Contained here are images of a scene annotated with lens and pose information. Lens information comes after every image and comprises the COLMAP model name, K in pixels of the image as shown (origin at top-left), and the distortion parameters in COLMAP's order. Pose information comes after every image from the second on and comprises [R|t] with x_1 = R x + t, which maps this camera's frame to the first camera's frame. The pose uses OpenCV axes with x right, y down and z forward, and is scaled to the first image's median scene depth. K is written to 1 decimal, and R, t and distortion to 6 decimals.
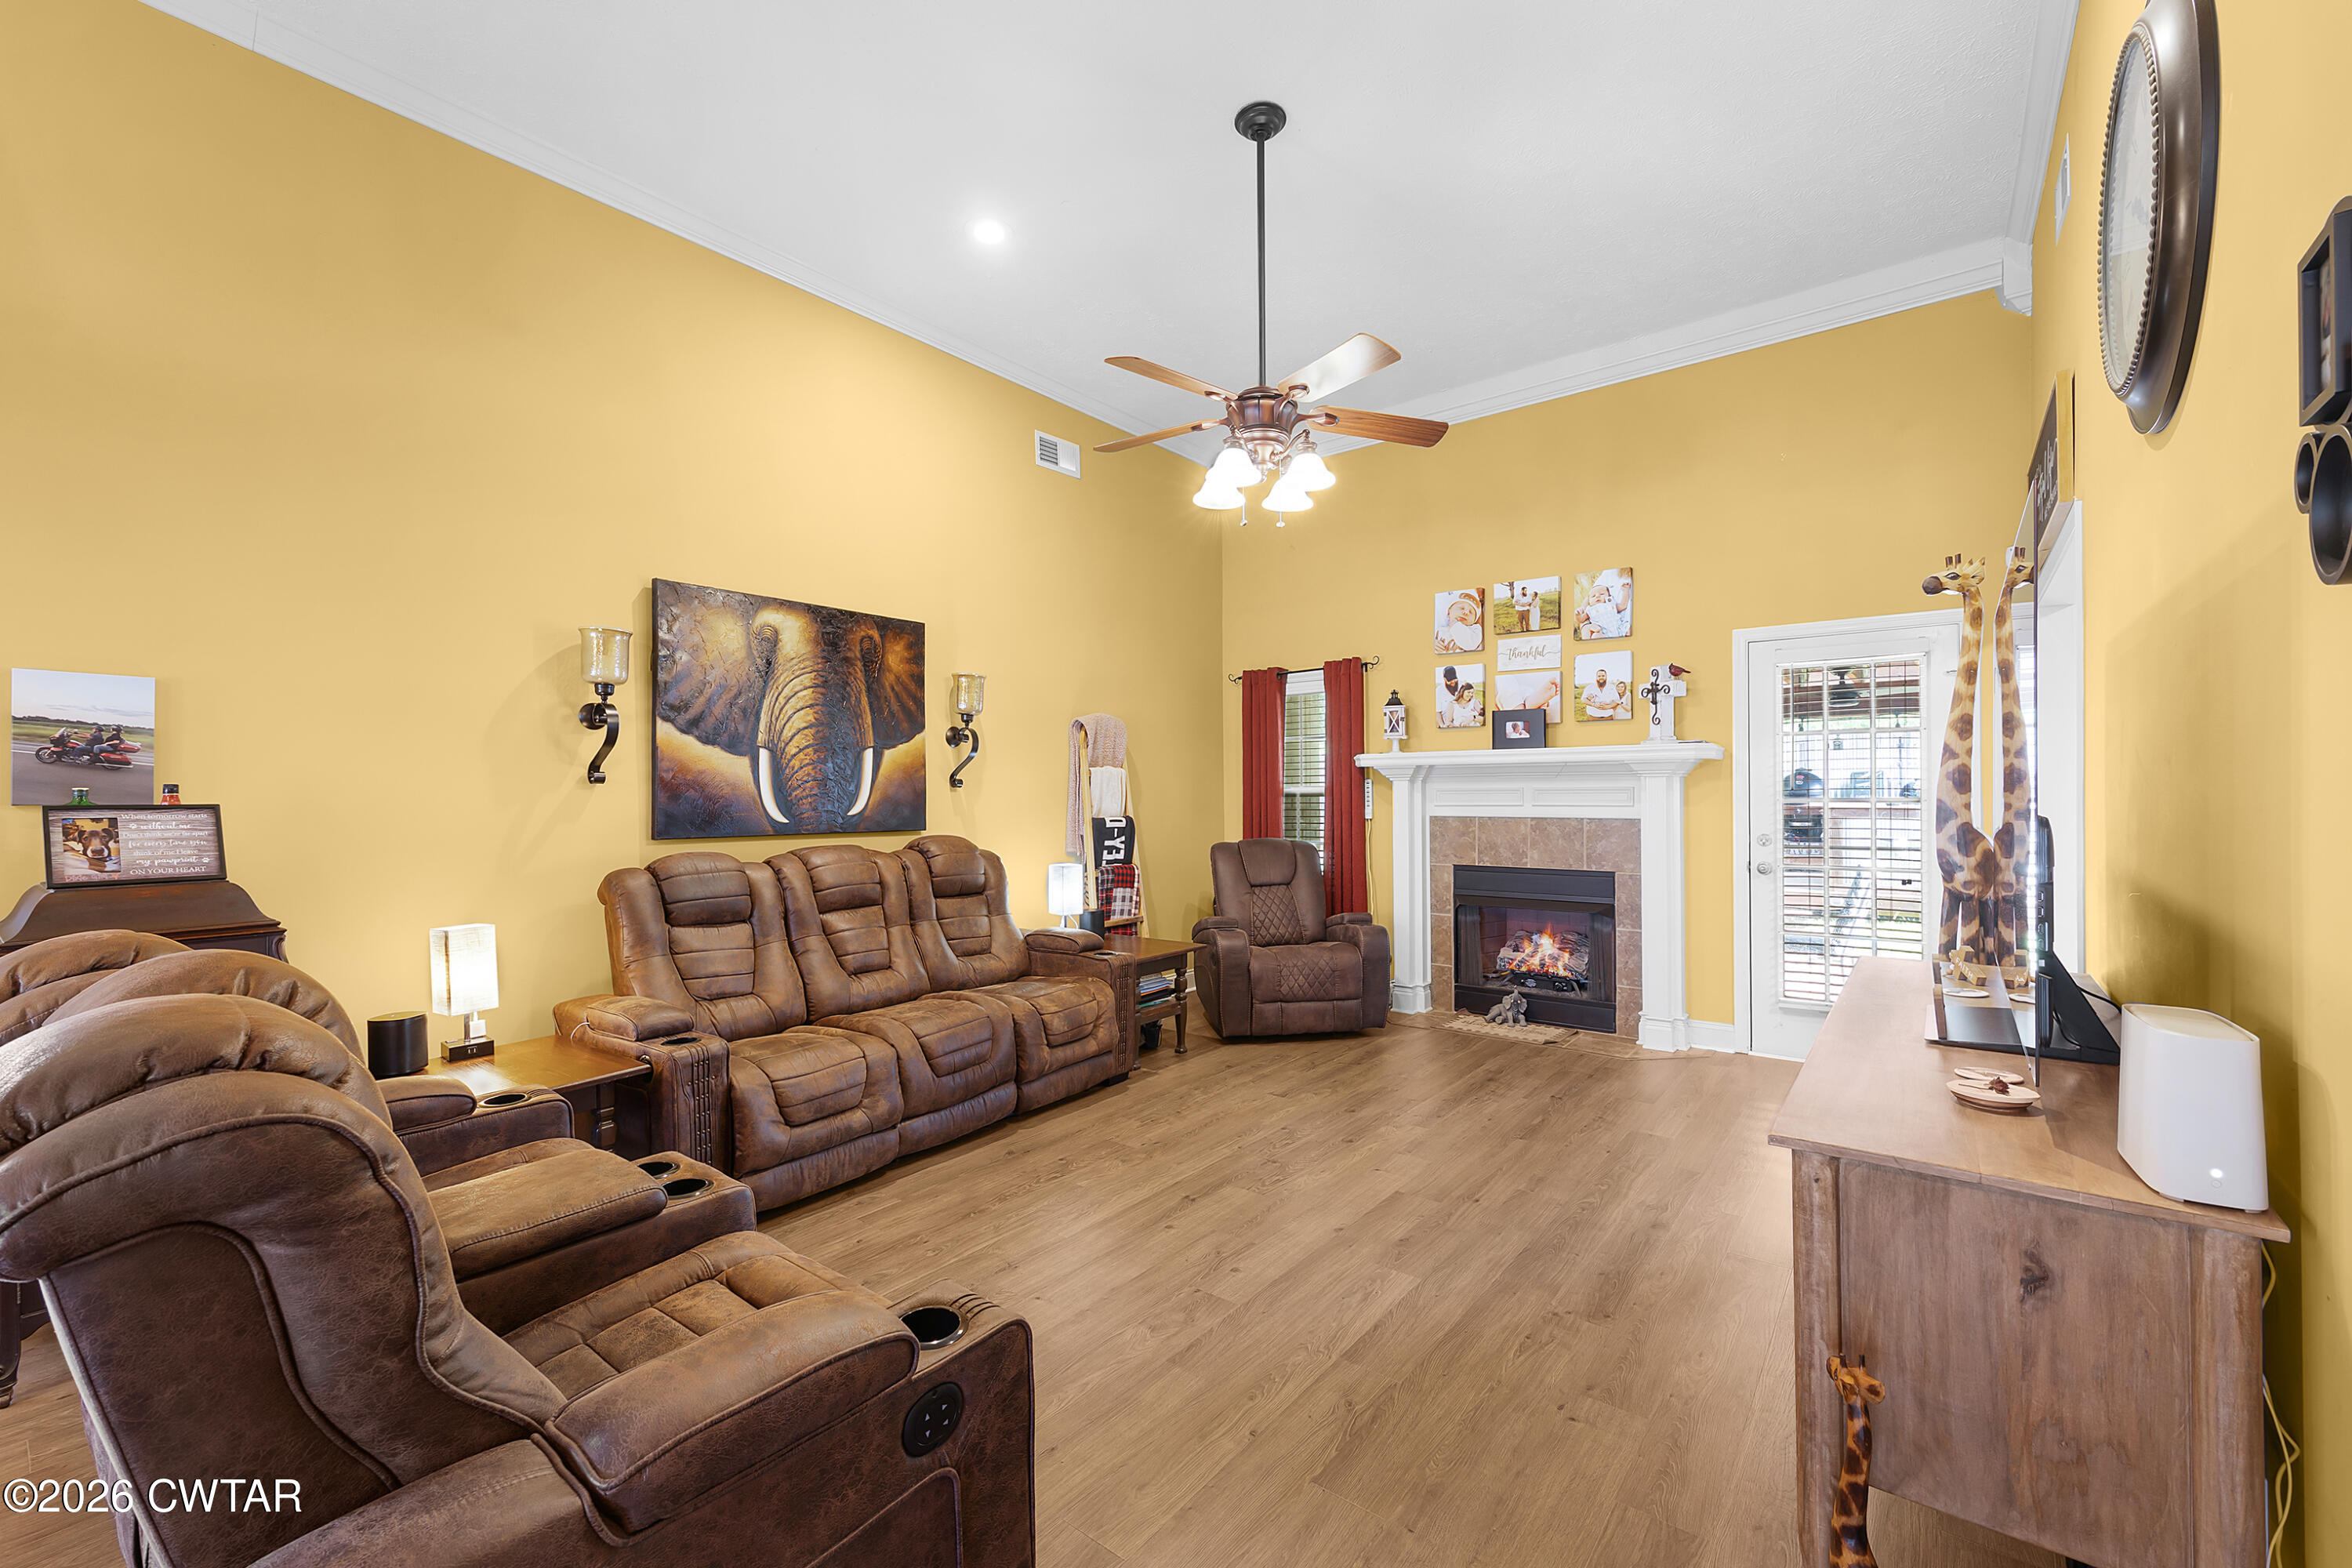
lens RADIAL K [[949.3, 0, 1186.5], [0, 949.3, 786.1], [0, 0, 1]] dist [-0.001622, -0.000013]
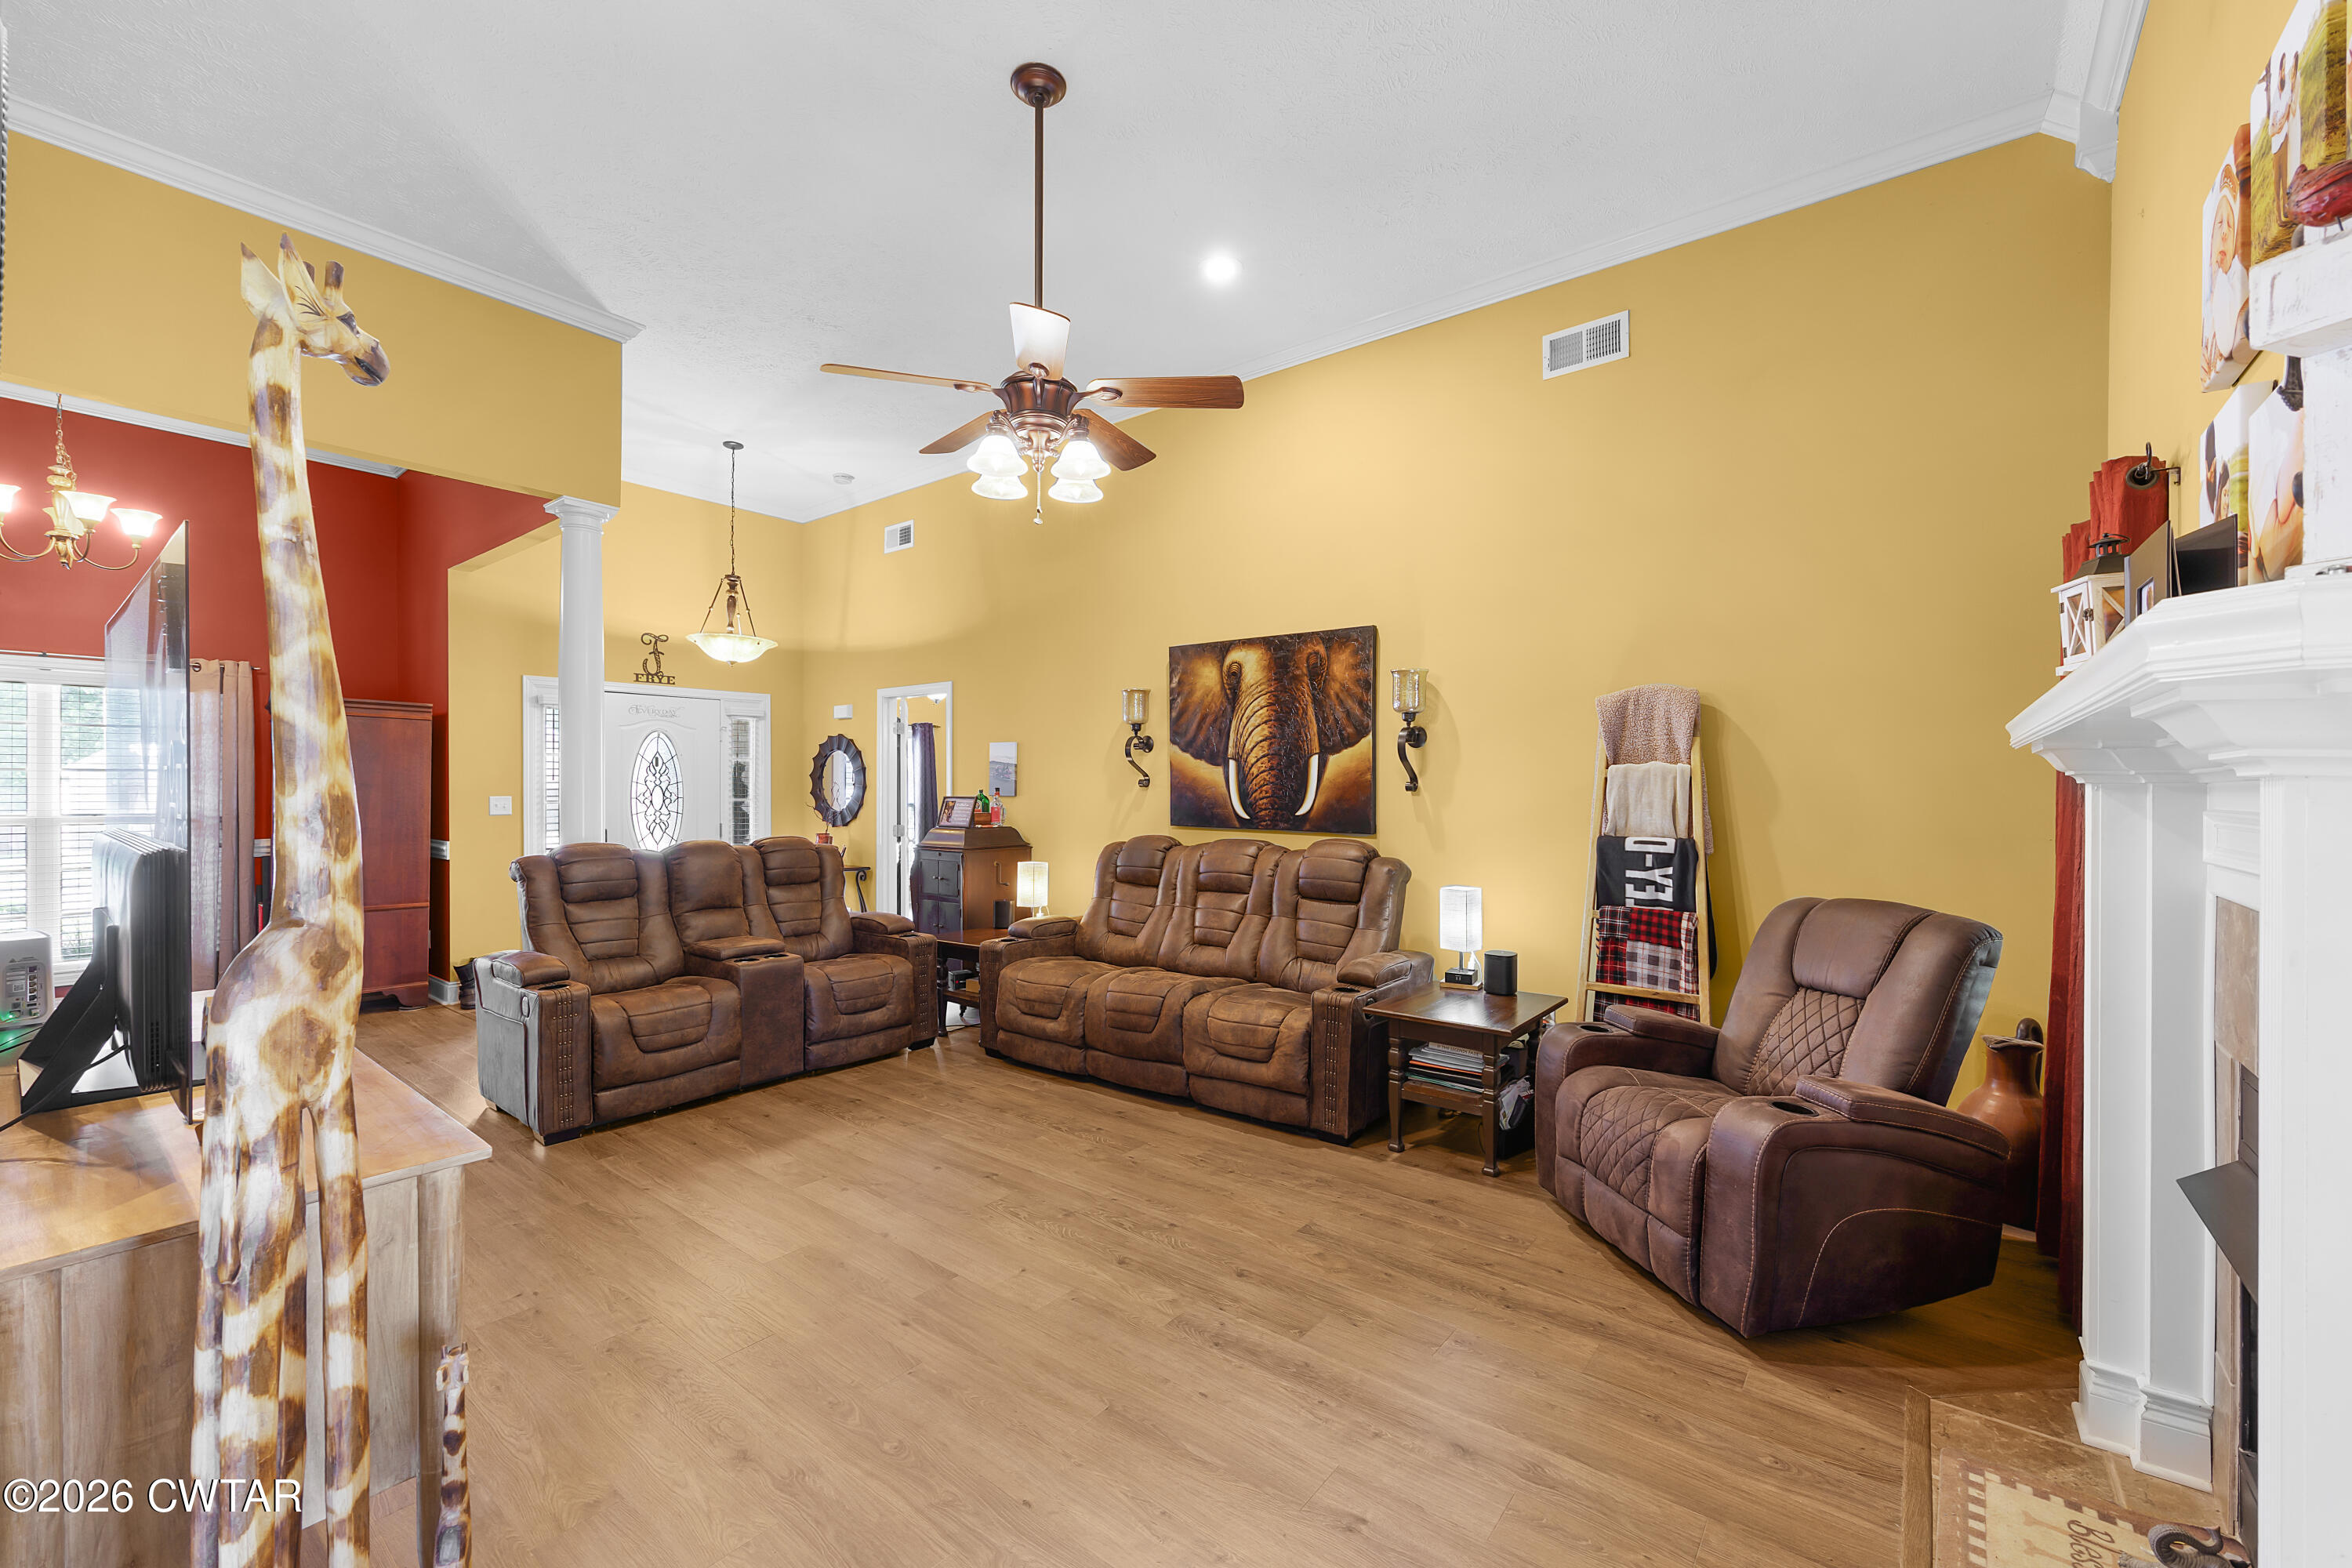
lens RADIAL K [[949.3, 0, 1186.5], [0, 949.3, 786.1], [0, 0, 1]] dist [-0.001622, -0.000013]
pose [[0.007147, 0.008925, -0.999935, 0.813900], [0.004911, 0.999948, 0.008960, -0.015453], [0.999962, -0.004975, 0.007103, 0.910431]]
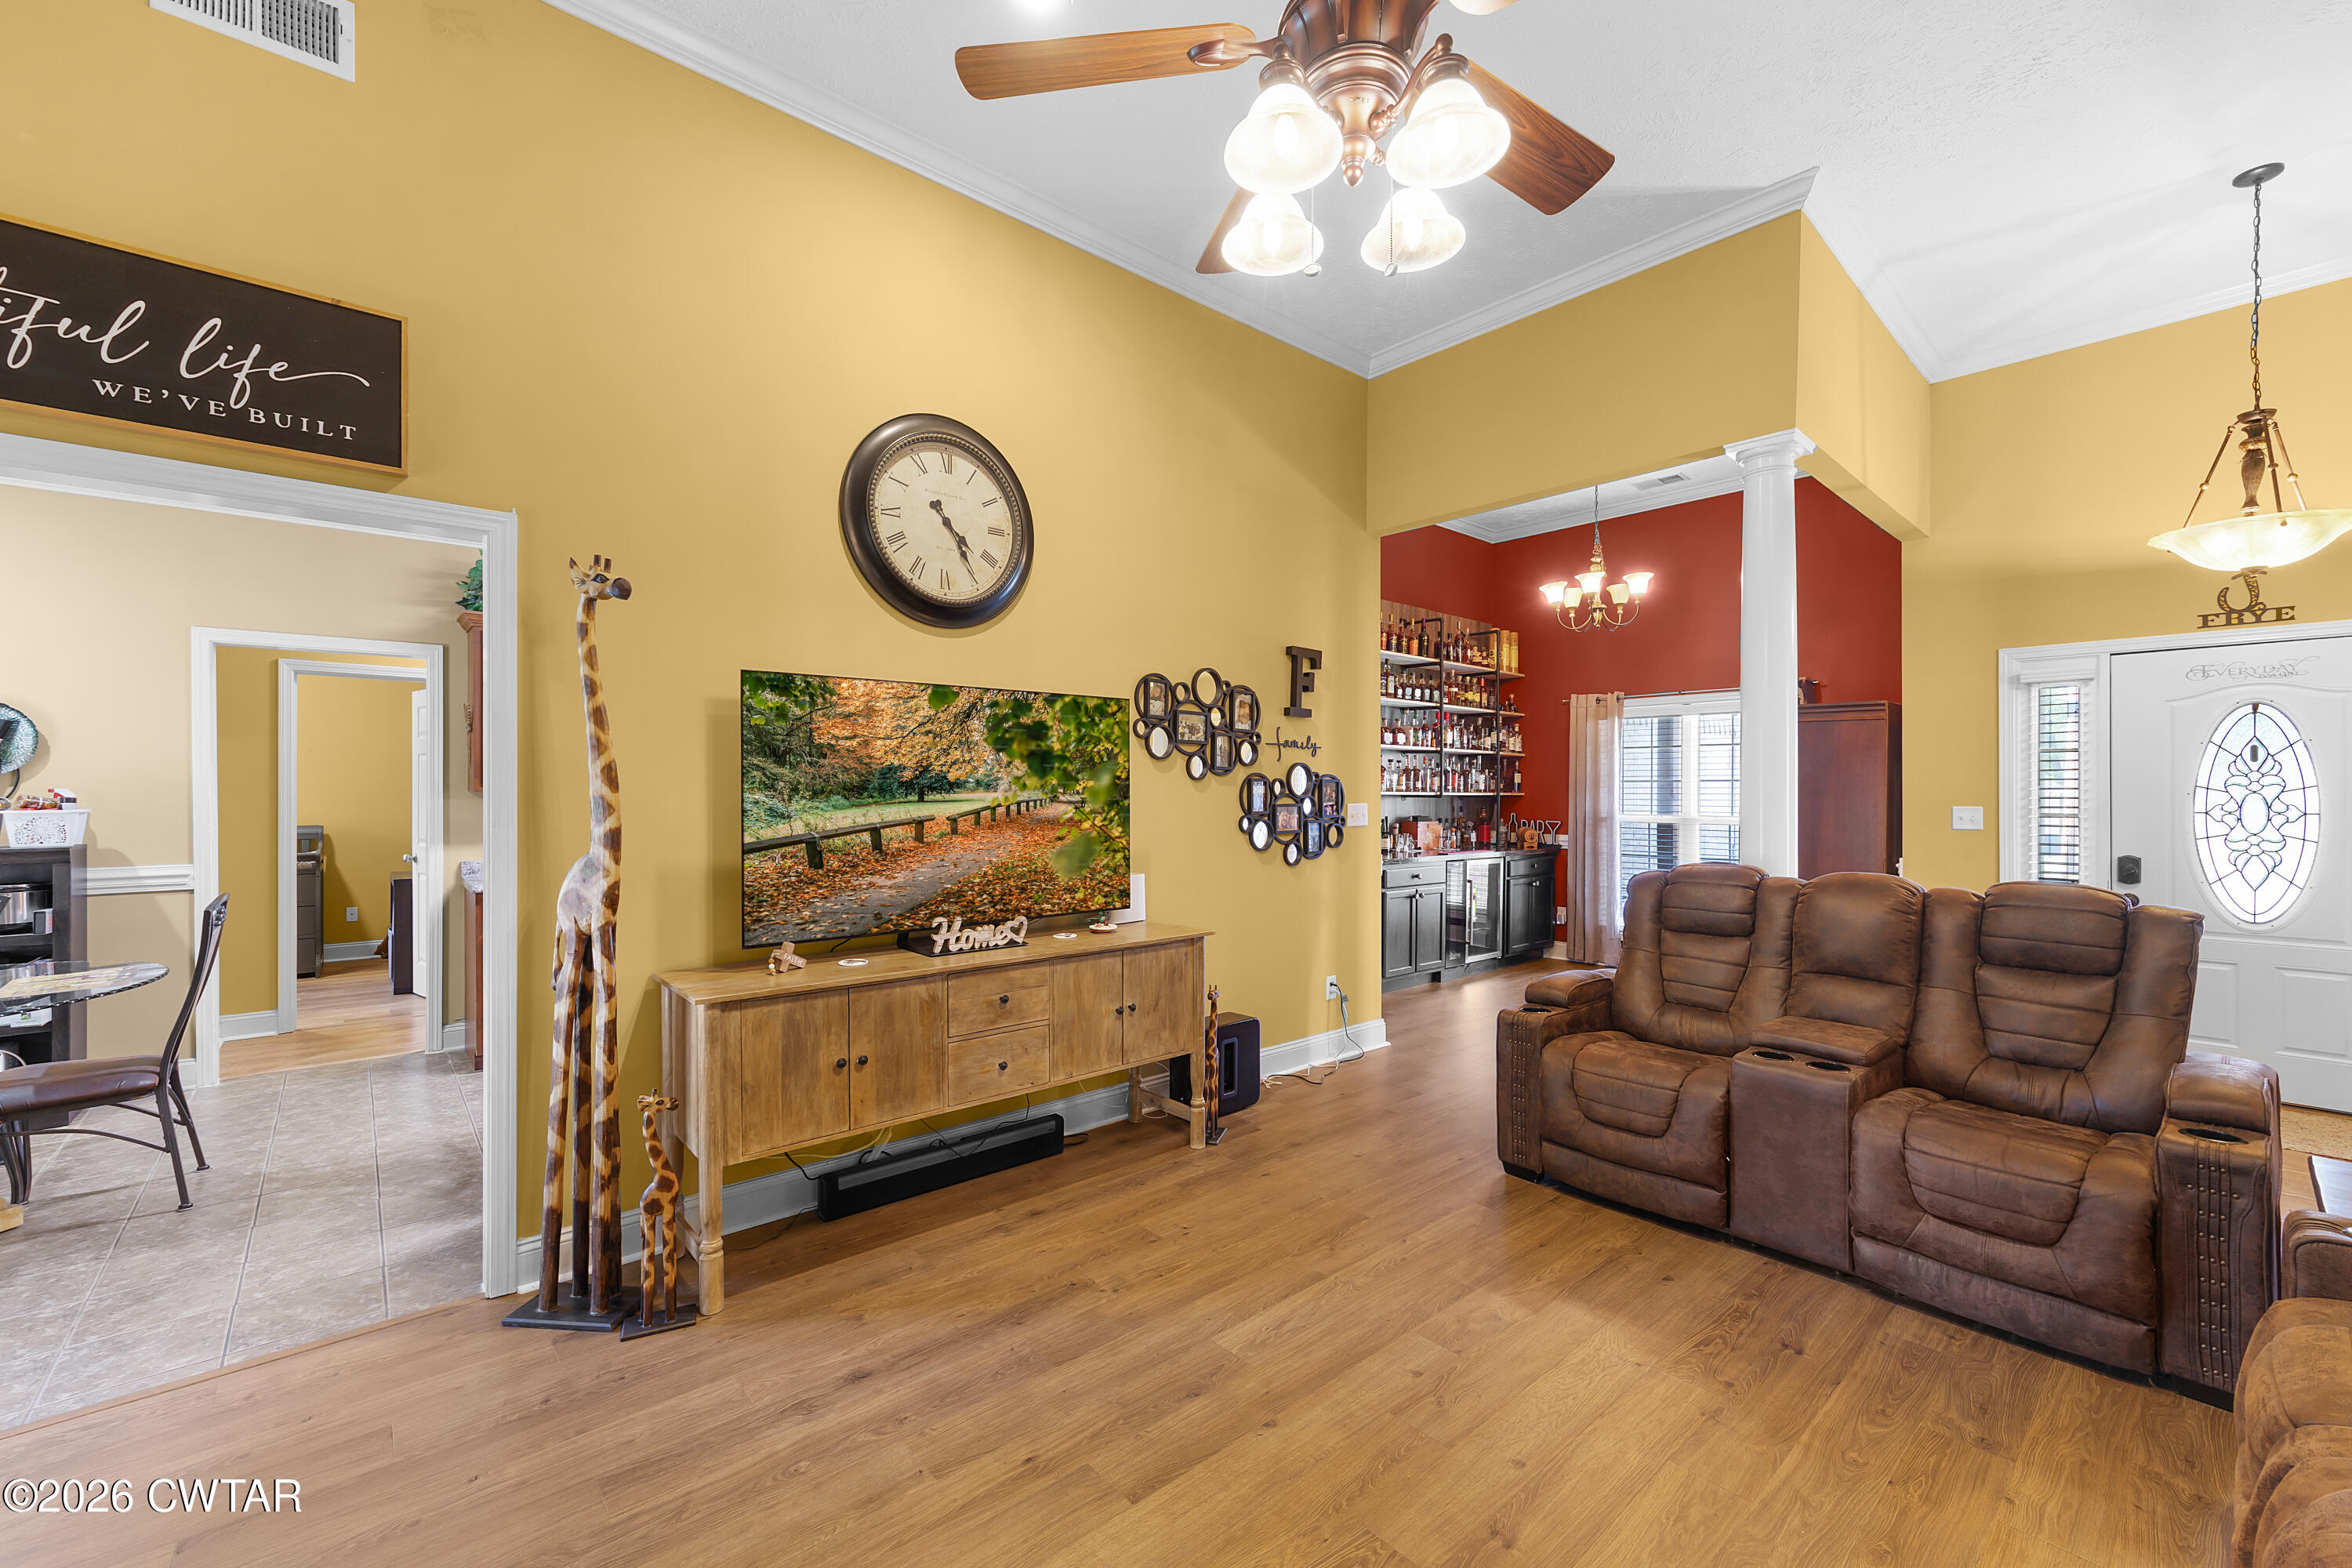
lens RADIAL K [[949.3, 0, 1186.5], [0, 949.3, 786.1], [0, 0, 1]] dist [-0.001622, -0.000013]
pose [[-0.983132, 0.007711, 0.182735, 0.060055], [0.005323, 0.999894, -0.013559, -0.005489], [-0.182820, -0.012357, -0.983069, 1.191289]]
